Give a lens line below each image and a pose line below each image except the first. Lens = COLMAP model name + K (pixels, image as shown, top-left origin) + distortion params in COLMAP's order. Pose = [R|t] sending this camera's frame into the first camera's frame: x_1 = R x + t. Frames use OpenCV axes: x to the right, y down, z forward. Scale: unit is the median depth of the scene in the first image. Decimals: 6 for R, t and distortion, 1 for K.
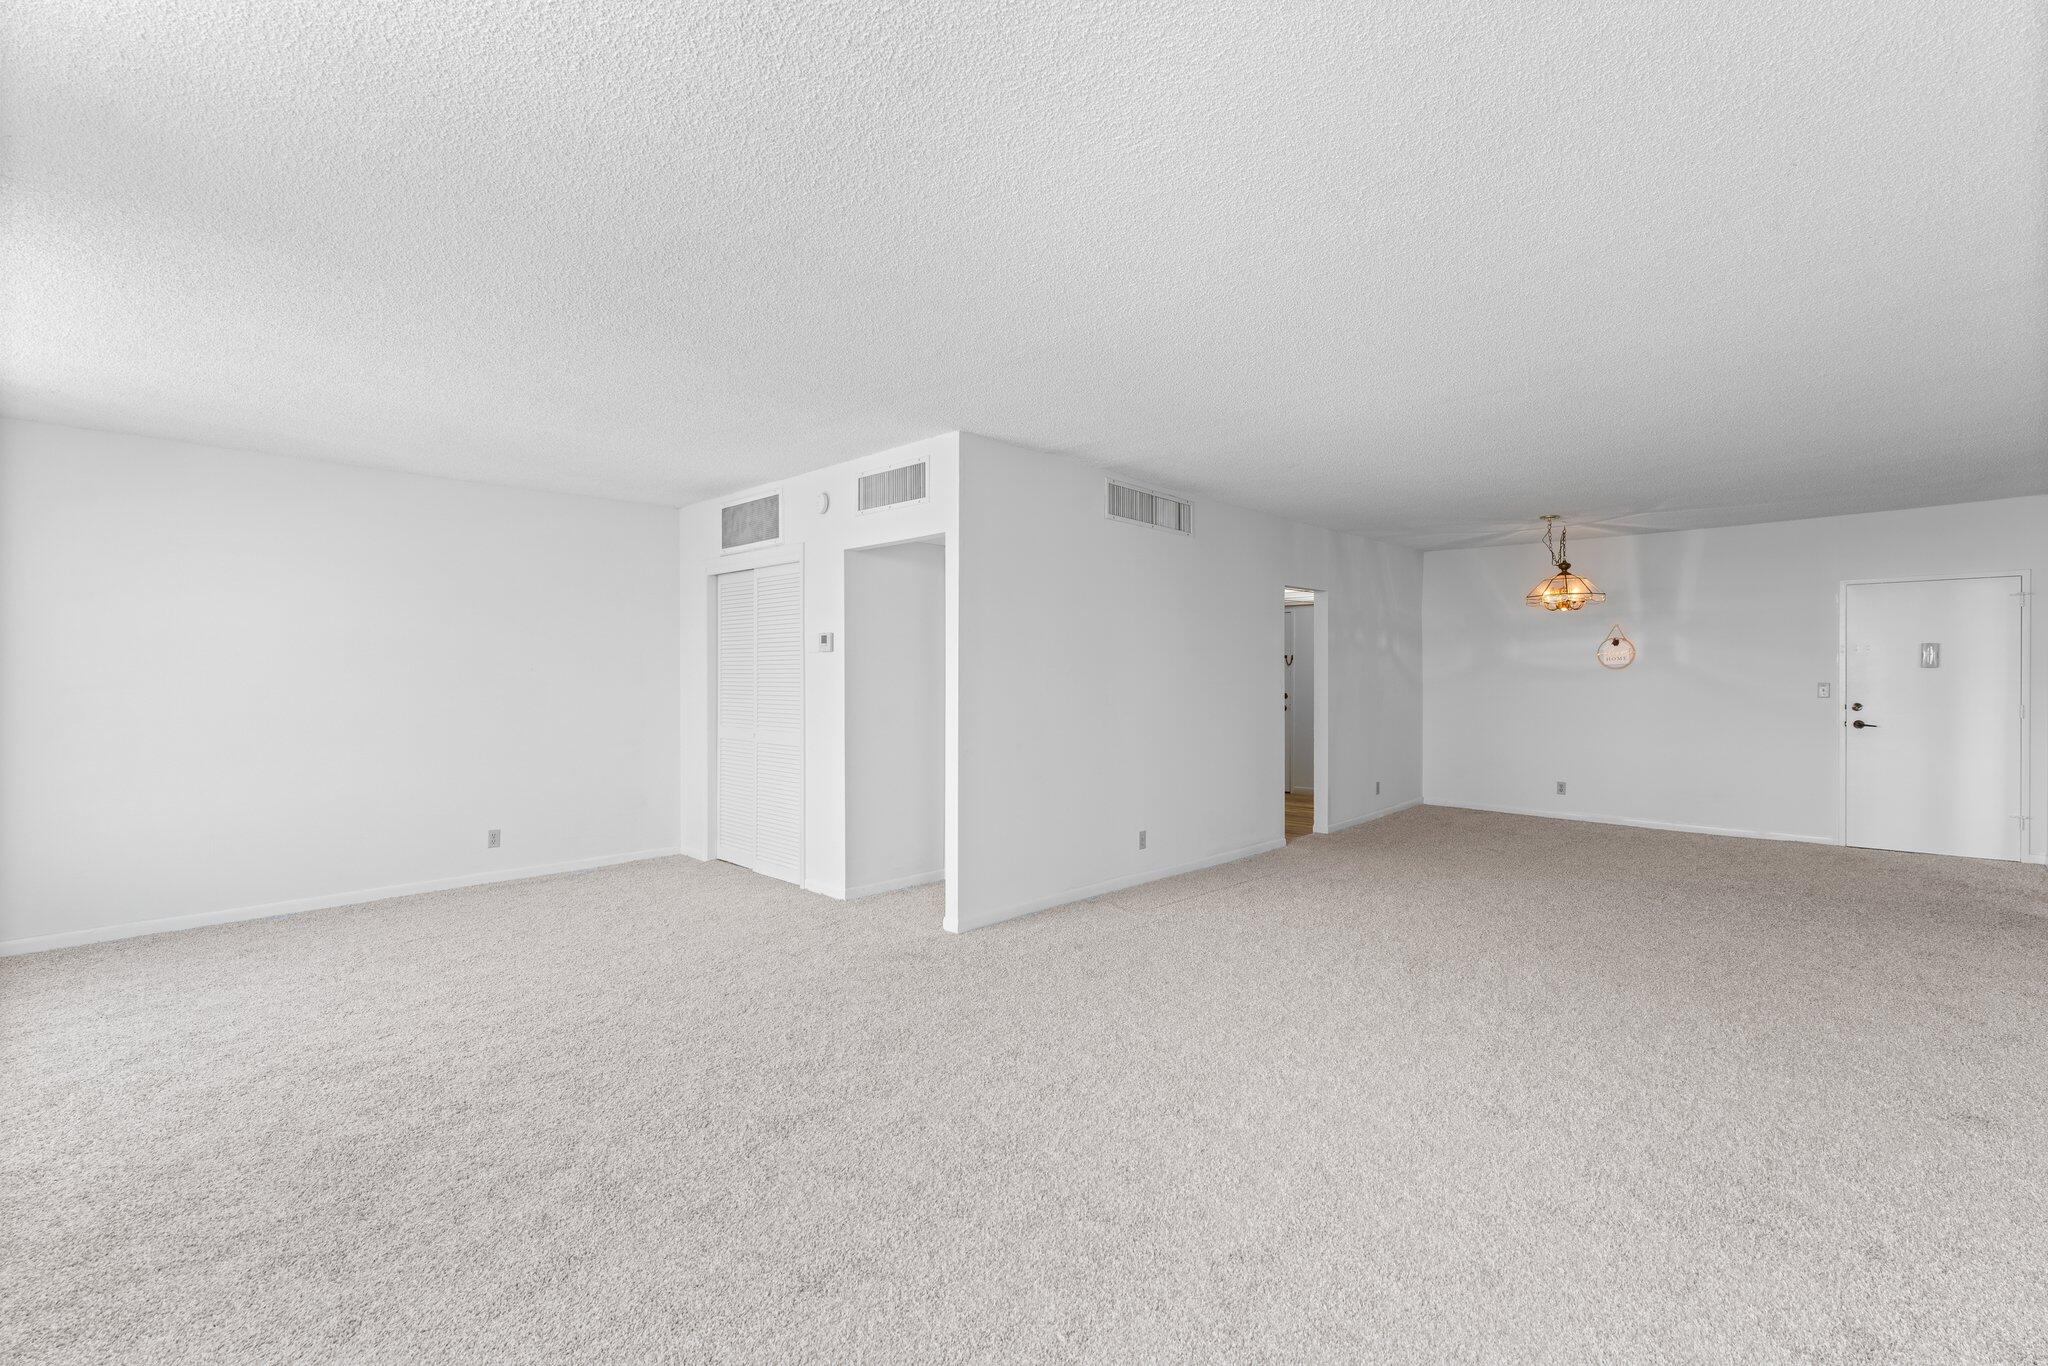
lens RADIAL K [[913.9, 0, 1024.0], [0, 913.9, 683.0], [0, 0, 1]] dist [0.000187, 0.000230]
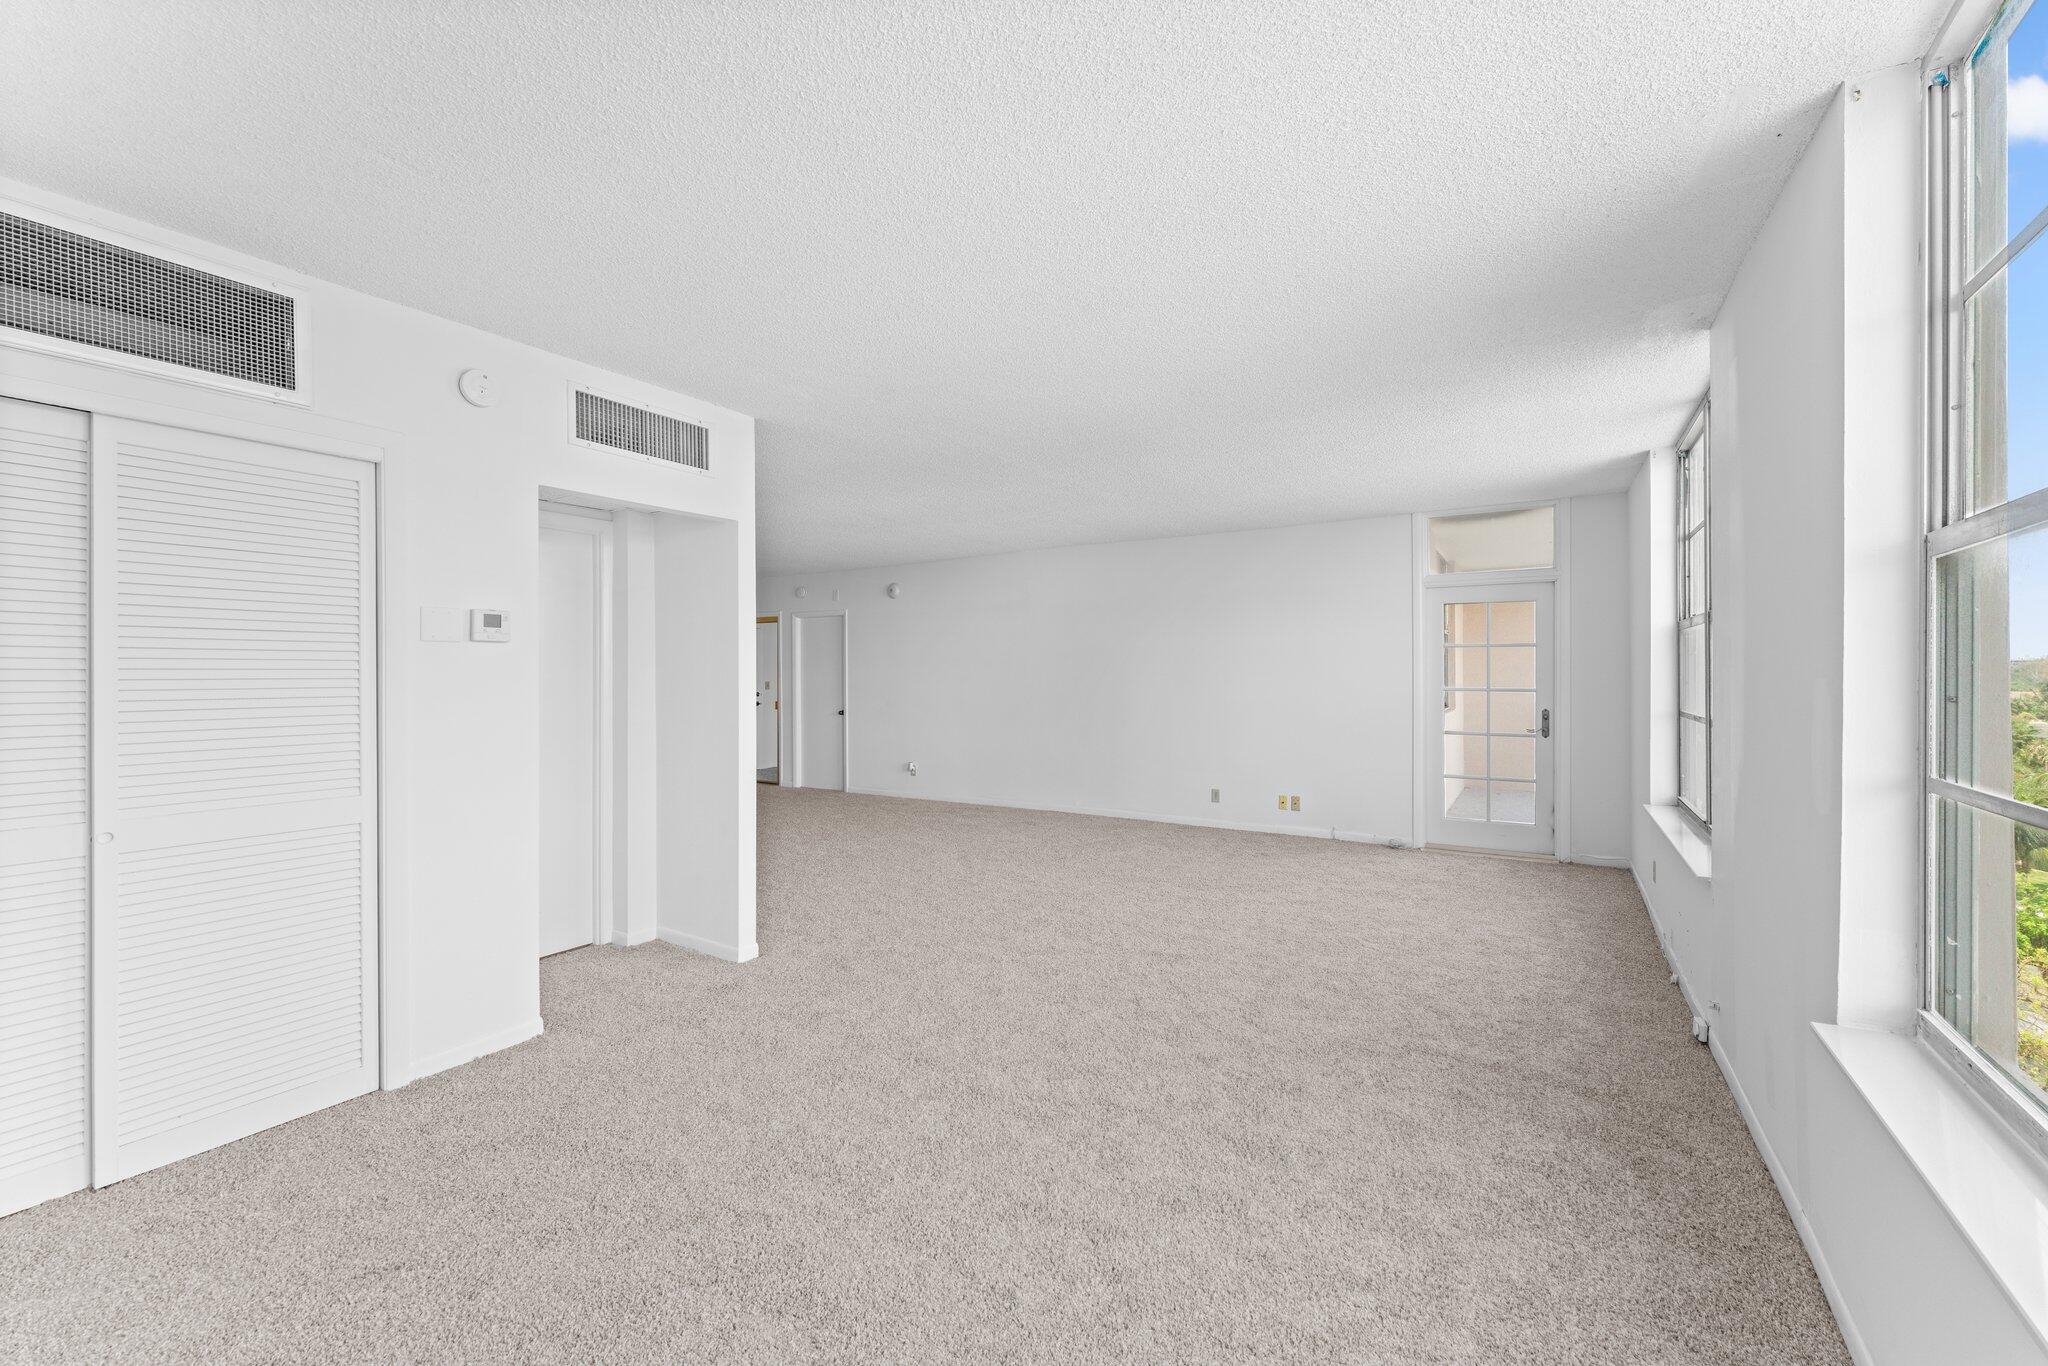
lens RADIAL K [[821.1, 0, 1028.1], [0, 821.1, 675.5], [0, 0, 1]] dist [0.004616, -0.000001]
pose [[-0.198093, 0.000235, 0.980183, -0.828894], [0.011942, 0.999926, 0.002174, -0.009340], [-0.980110, 0.012137, -0.198081, 0.780217]]
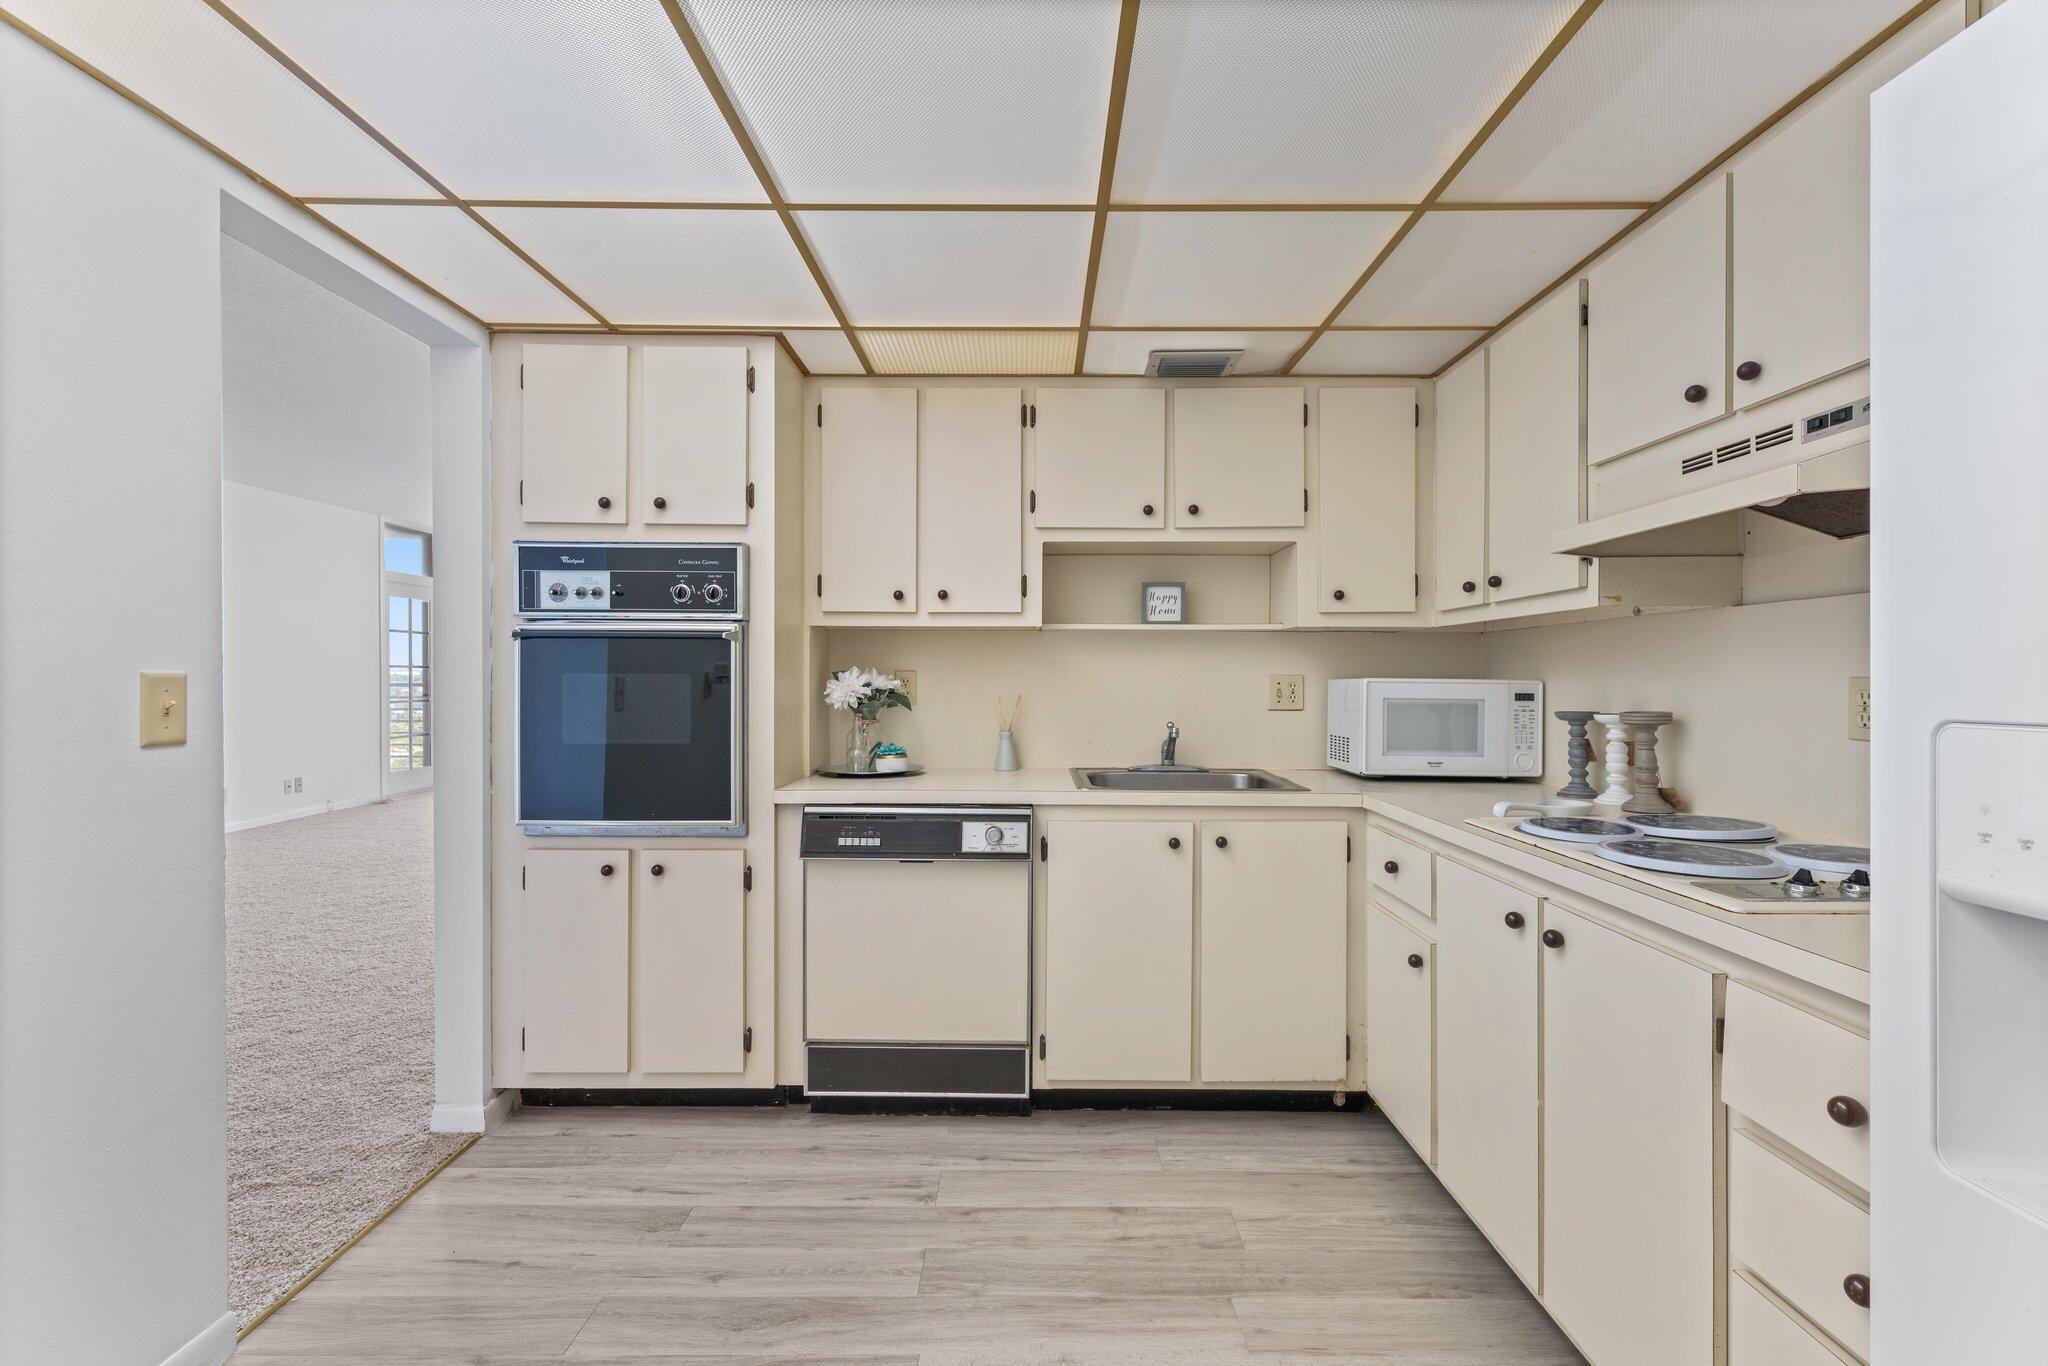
lens RADIAL K [[903.2, 0, 1027.1], [0, 903.2, 678.4], [0, 0, 1]] dist [0.001551, 0.000111]
pose [[-0.722116, -0.000176, -0.691772, 0.471993], [-0.010416, 0.999889, 0.010619, 0.009682], [0.691694, 0.014874, -0.722038, 1.861615]]
